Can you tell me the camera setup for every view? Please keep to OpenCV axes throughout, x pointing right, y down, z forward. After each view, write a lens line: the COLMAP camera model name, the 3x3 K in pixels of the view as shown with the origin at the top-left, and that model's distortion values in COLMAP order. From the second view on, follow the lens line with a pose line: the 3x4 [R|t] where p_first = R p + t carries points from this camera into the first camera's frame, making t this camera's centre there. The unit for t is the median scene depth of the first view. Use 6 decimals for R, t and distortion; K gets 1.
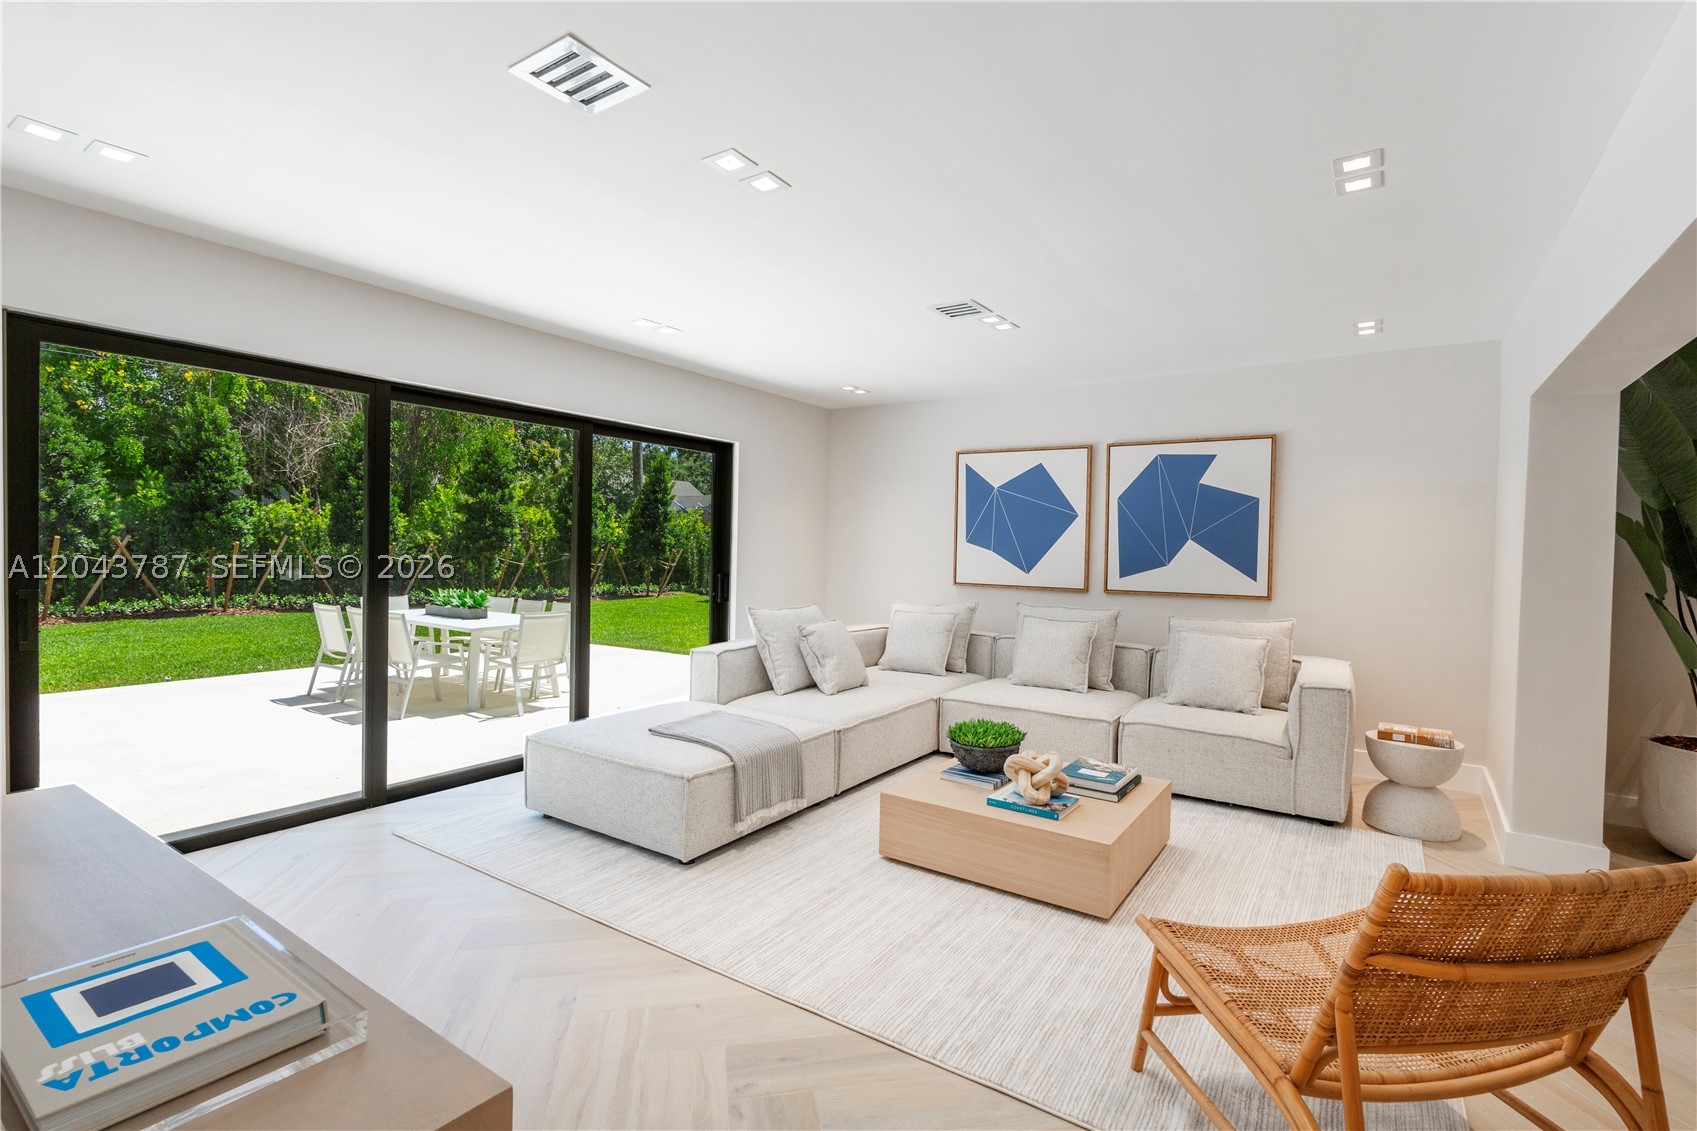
lens RADIAL K [[781.3, 0, 852.4], [0, 781.3, 563.2], [0, 0, 1]] dist [-0.006262, 0.000311]
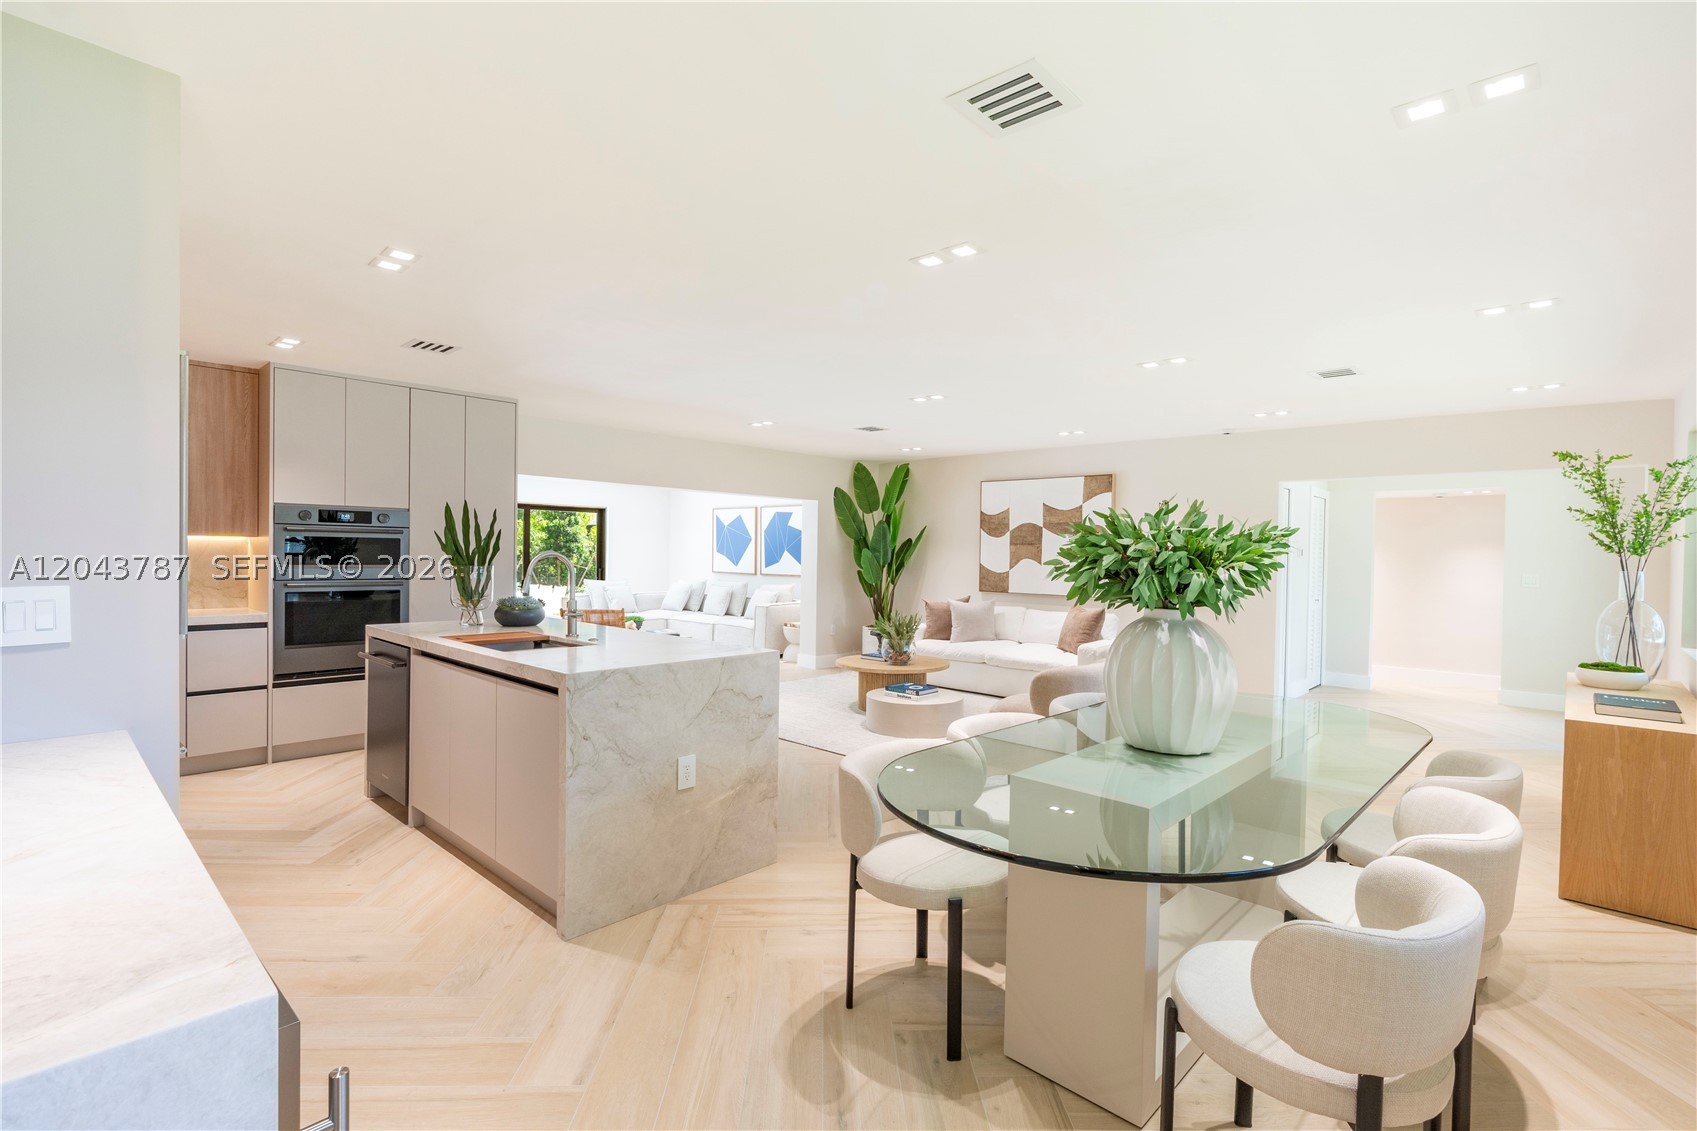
lens RADIAL K [[781.3, 0, 852.4], [0, 781.3, 563.2], [0, 0, 1]] dist [-0.006262, 0.000311]
pose [[0.987774, -0.004747, -0.155823, 0.911201], [0.003467, 0.999958, -0.008484, 0.024069], [0.155856, 0.007841, 0.987749, -1.099922]]
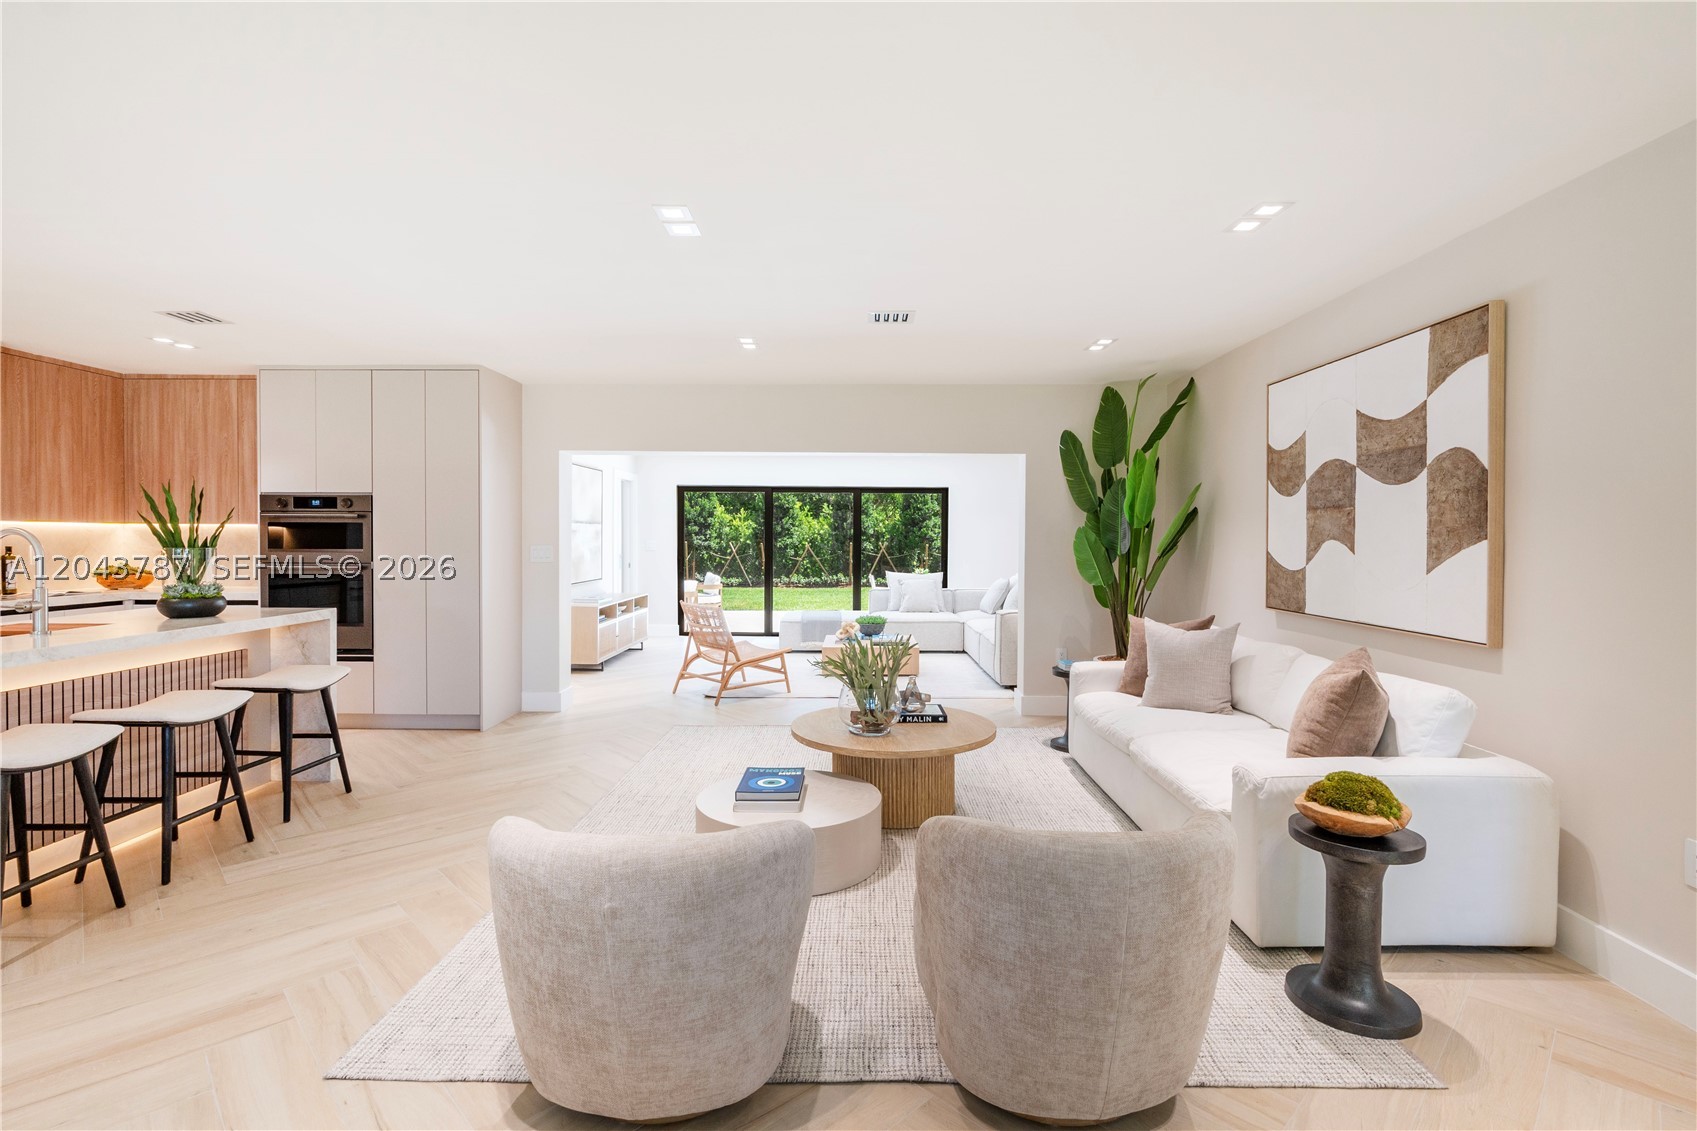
lens RADIAL K [[798.2, 0, 849.8], [0, 798.2, 554.2], [0, 0, 1]] dist [-0.001295, 0.000150]
pose [[0.549223, -0.002437, -0.835672, 1.374835], [-0.008645, 0.999926, -0.008597, 0.025353], [0.835631, 0.011946, 0.549161, -0.246069]]
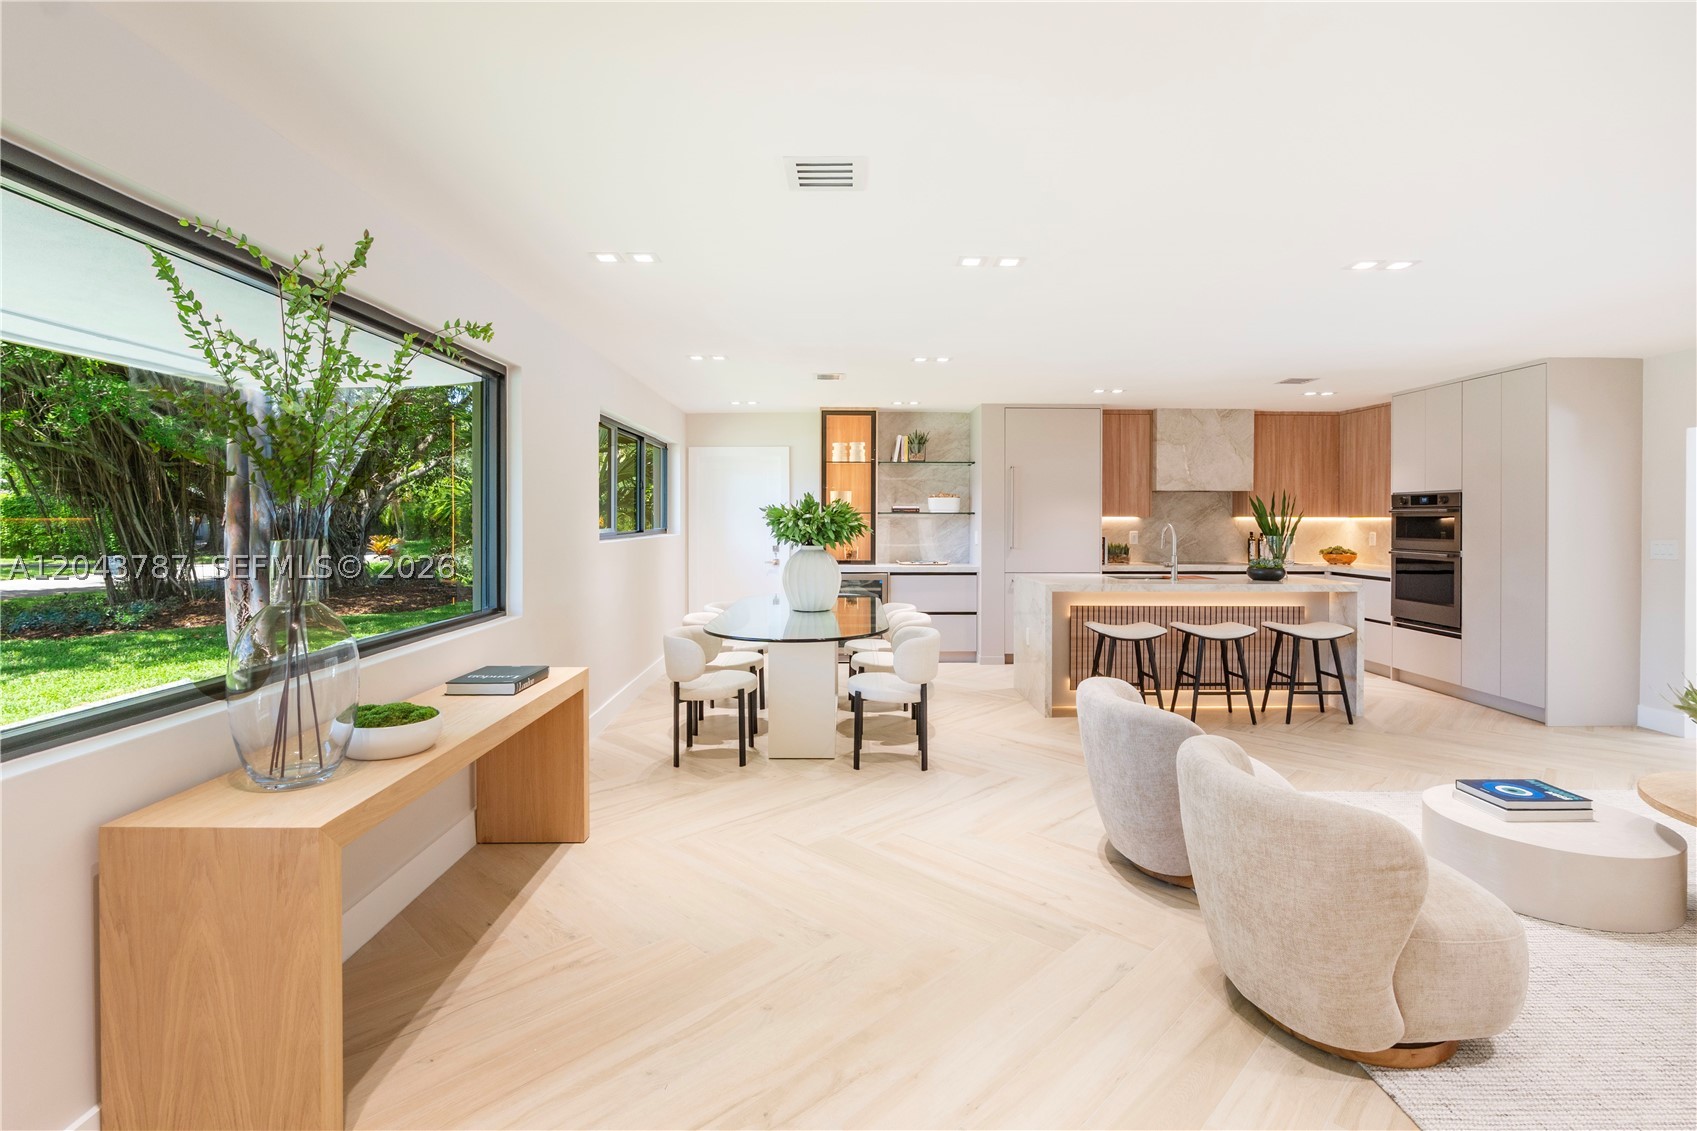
lens RADIAL K [[801.9, 0, 845.0], [0, 801.9, 520.3], [0, 0, 1]] dist [-0.000548, -0.000335]
pose [[-0.820249, -0.021857, -0.571589, 1.580603], [-0.031529, 0.999478, 0.007026, 0.007253], [0.571137, 0.023785, -0.820510, 0.244852]]
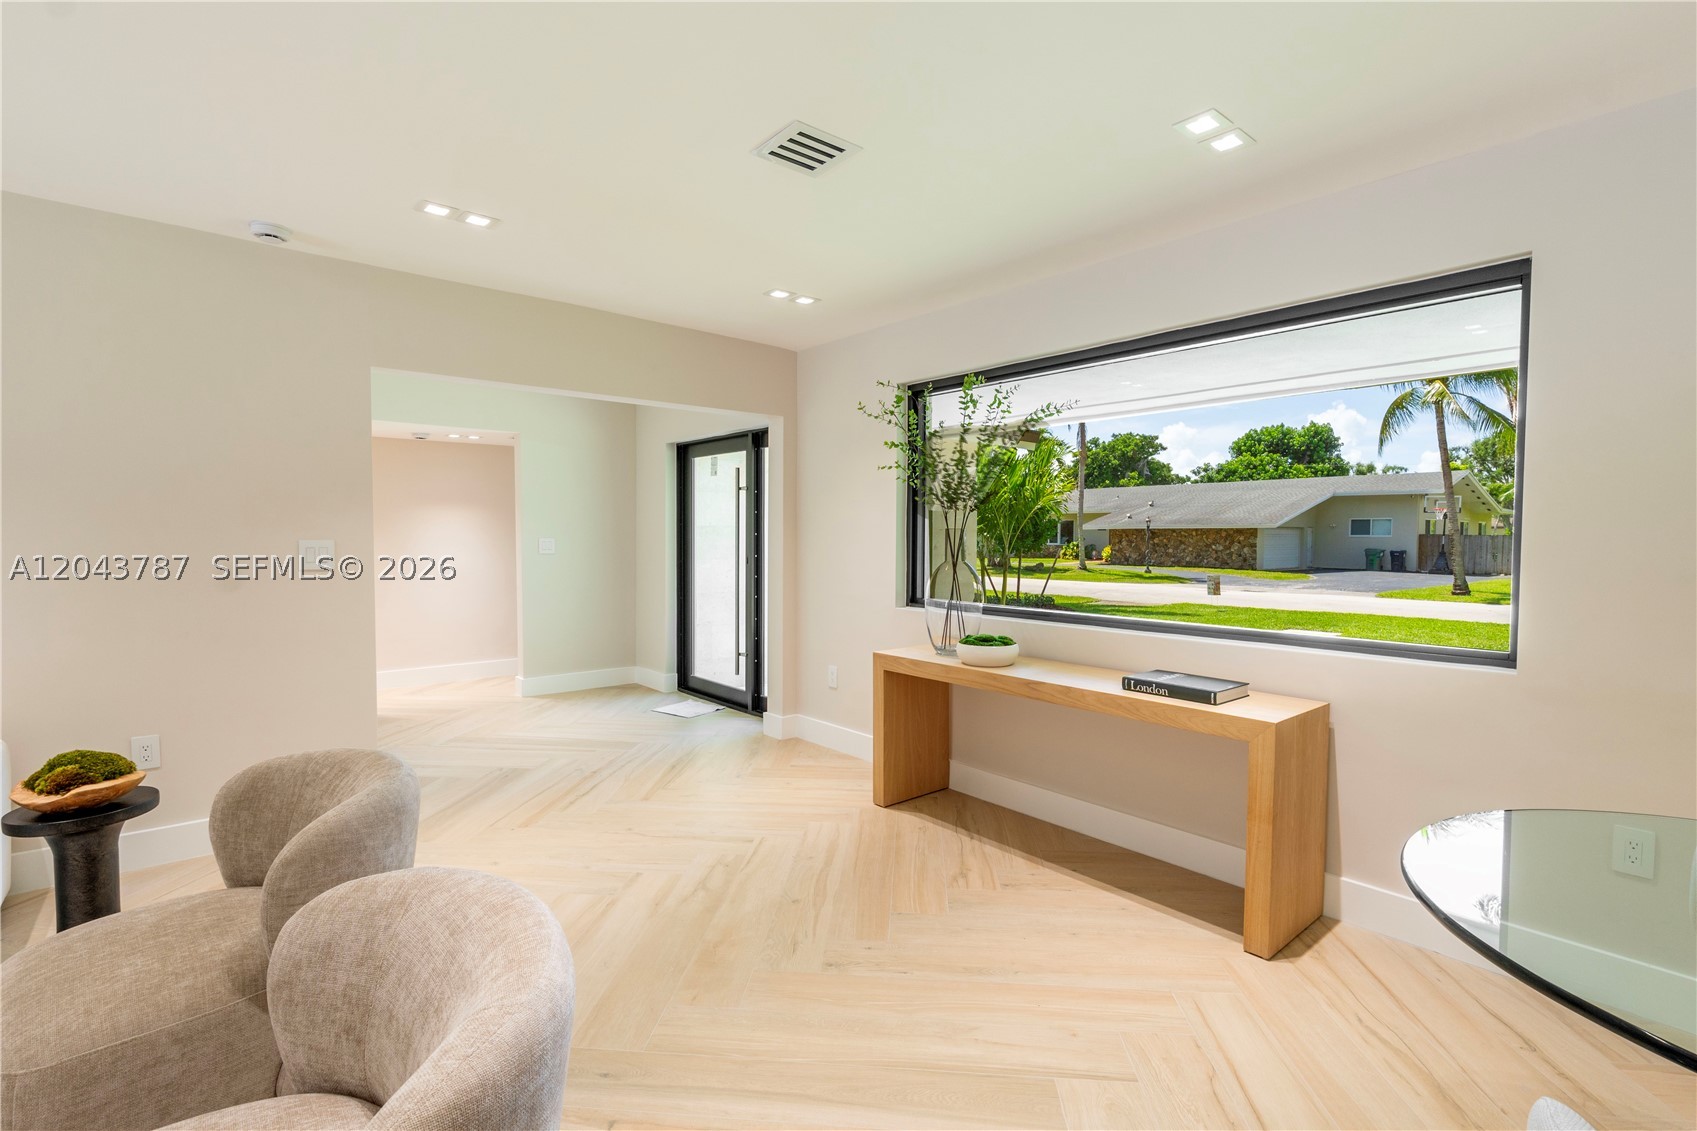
lens RADIAL K [[789.4, 0, 852.5], [0, 789.4, 561.4], [0, 0, 1]] dist [-0.001196, -0.000711]
pose [[0.263297, -0.051836, 0.963321, 0.867817], [0.018696, 0.998642, 0.048627, 0.020916], [-0.964534, 0.005206, 0.263909, -0.309053]]
